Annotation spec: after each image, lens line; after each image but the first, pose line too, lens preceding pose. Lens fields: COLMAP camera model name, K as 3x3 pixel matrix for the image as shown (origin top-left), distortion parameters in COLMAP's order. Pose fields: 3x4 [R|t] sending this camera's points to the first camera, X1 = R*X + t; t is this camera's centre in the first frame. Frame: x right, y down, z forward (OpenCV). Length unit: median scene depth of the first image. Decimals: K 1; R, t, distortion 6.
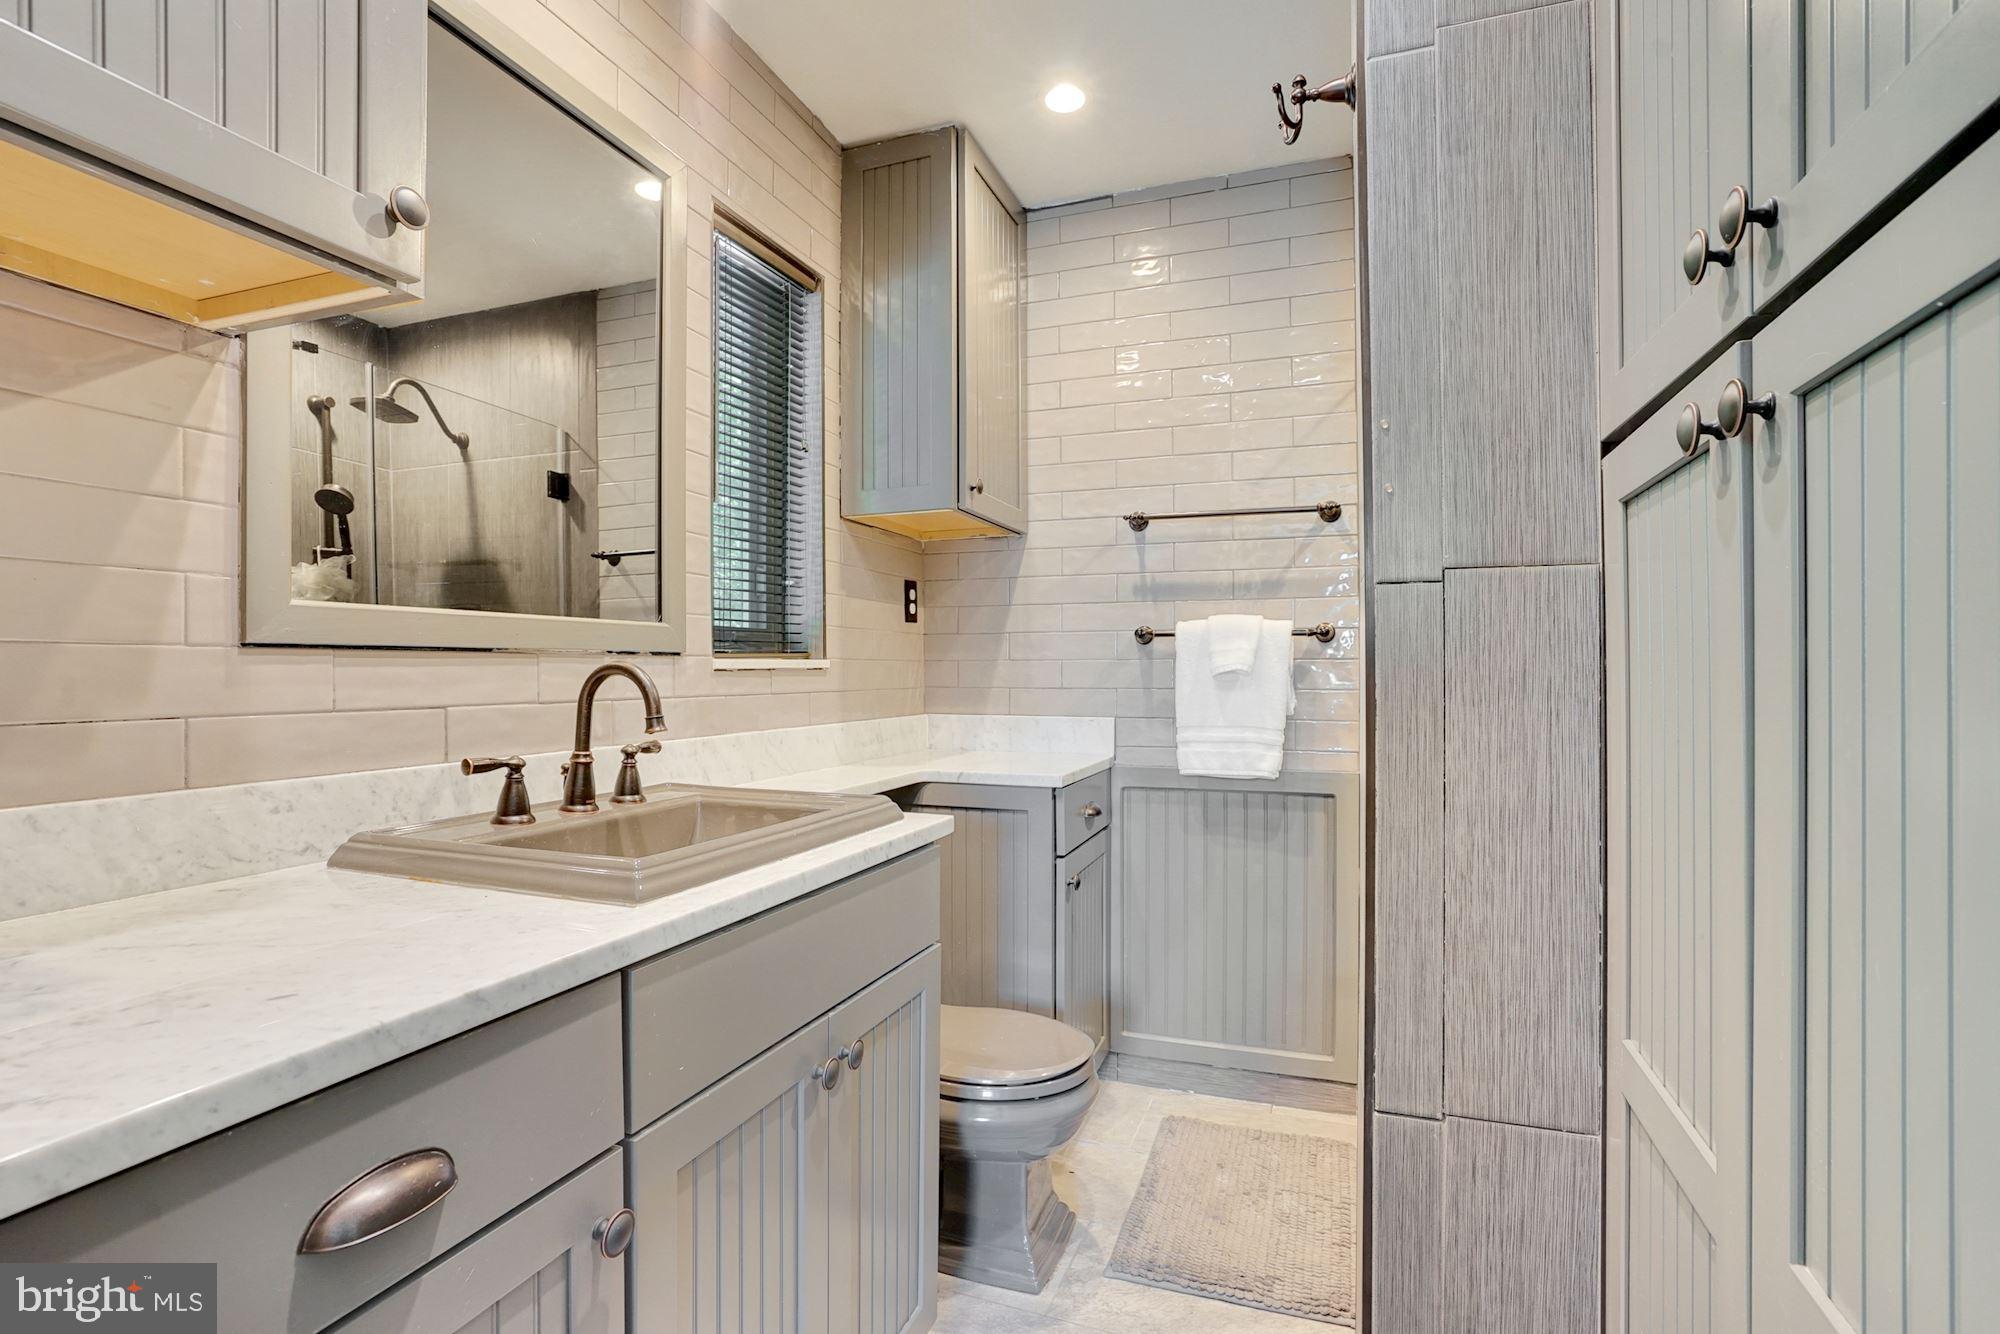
lens RADIAL K [[970.2, 0, 1000.0], [0, 970.2, 667.0], [0, 0, 1]] dist [-0.062613, 0.025862]
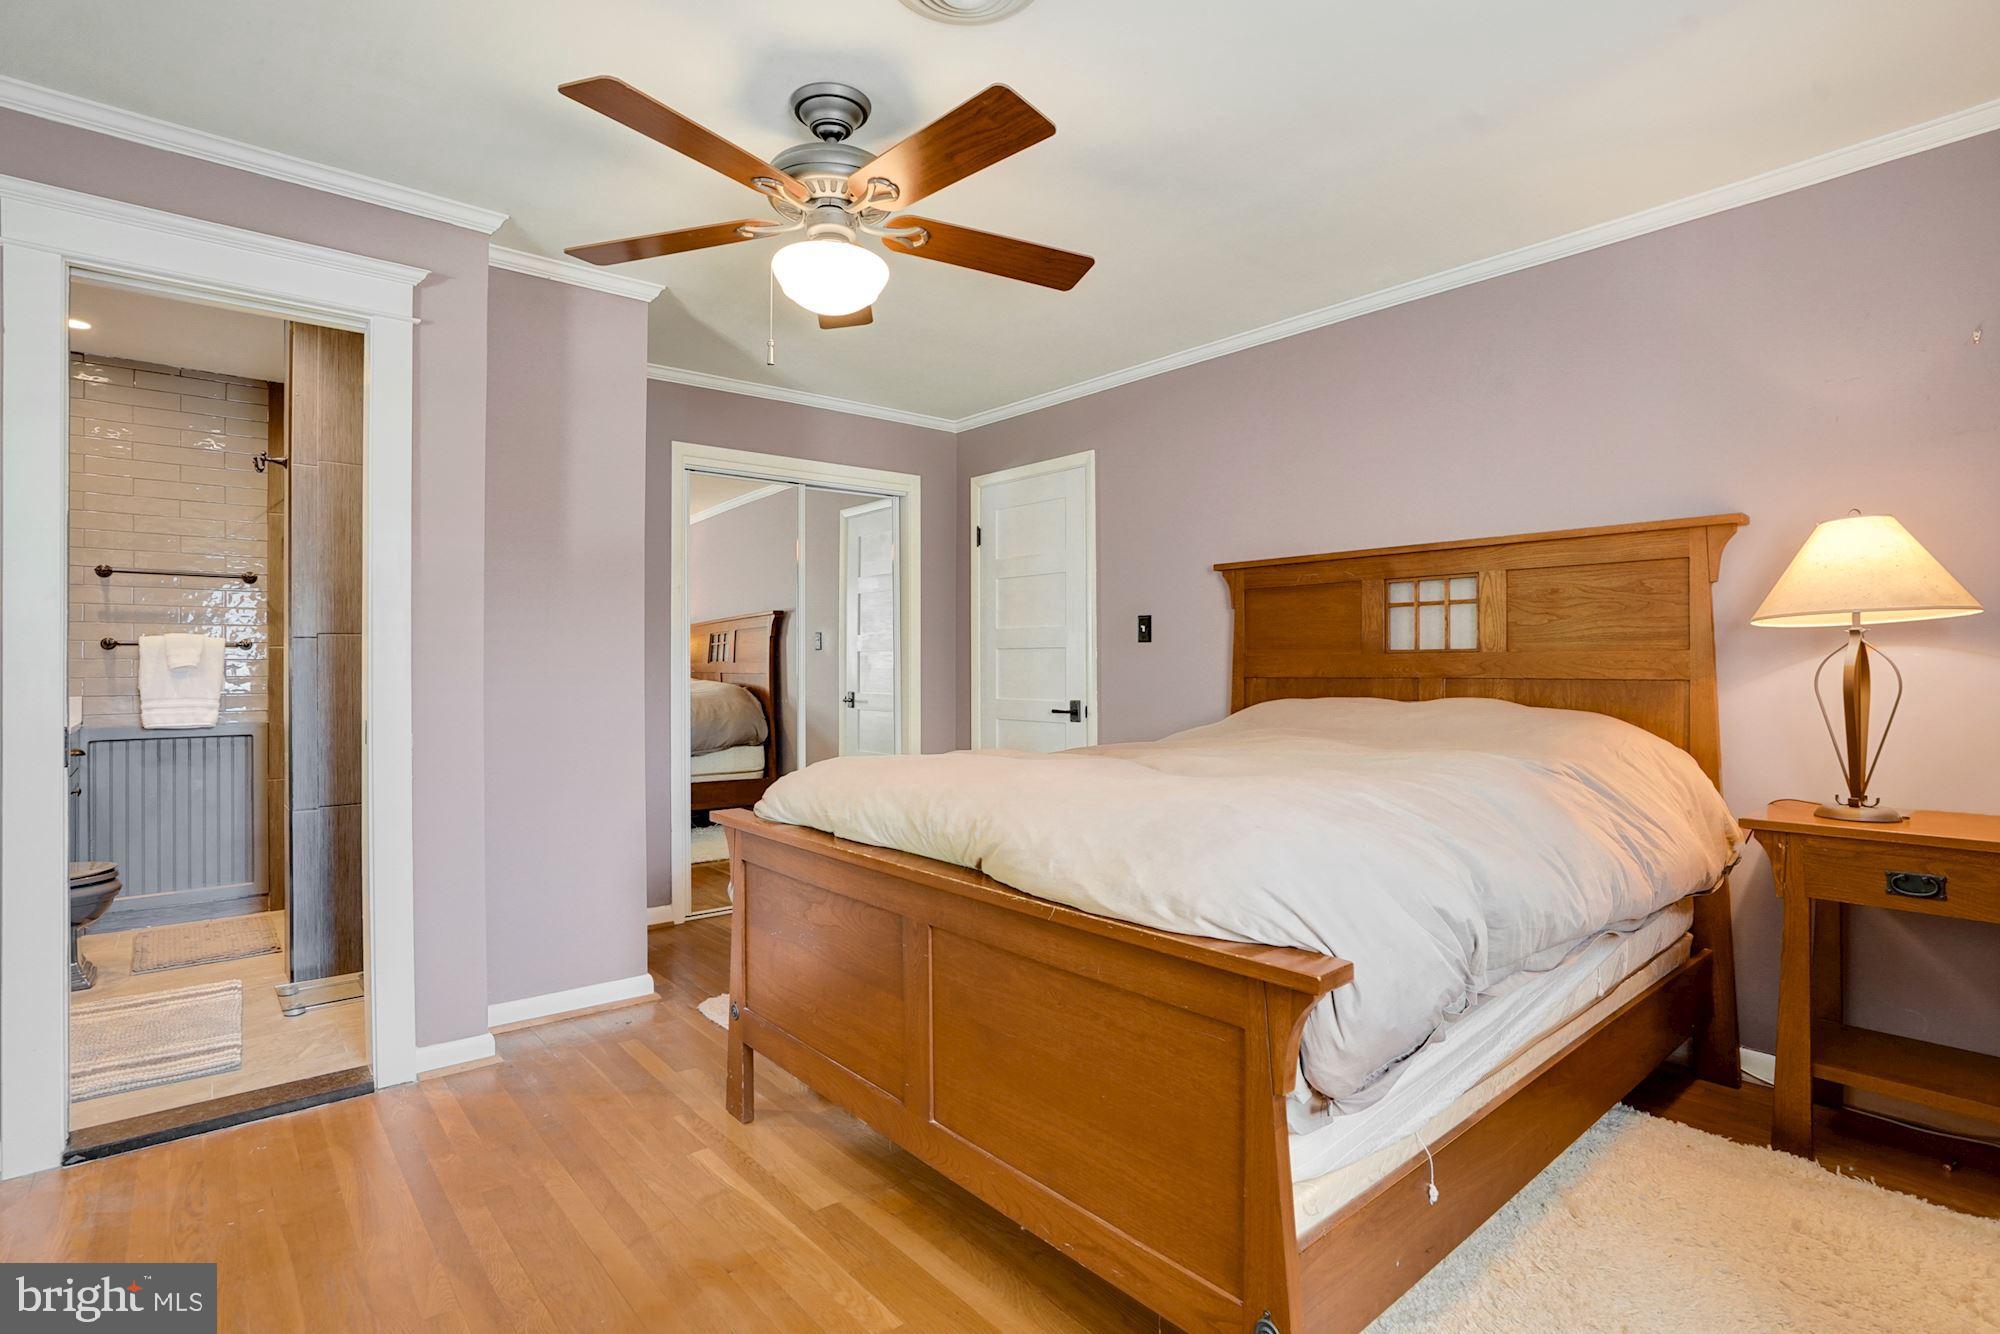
lens RADIAL K [[954.7, 0, 1006.0], [0, 954.7, 673.4], [0, 0, 1]] dist [-0.062305, 0.027394]
pose [[0.485873, -0.000688, 0.874029, -0.480800], [-0.003000, 0.999992, 0.002454, 0.007915], [-0.874025, -0.003814, 0.485867, -1.071803]]
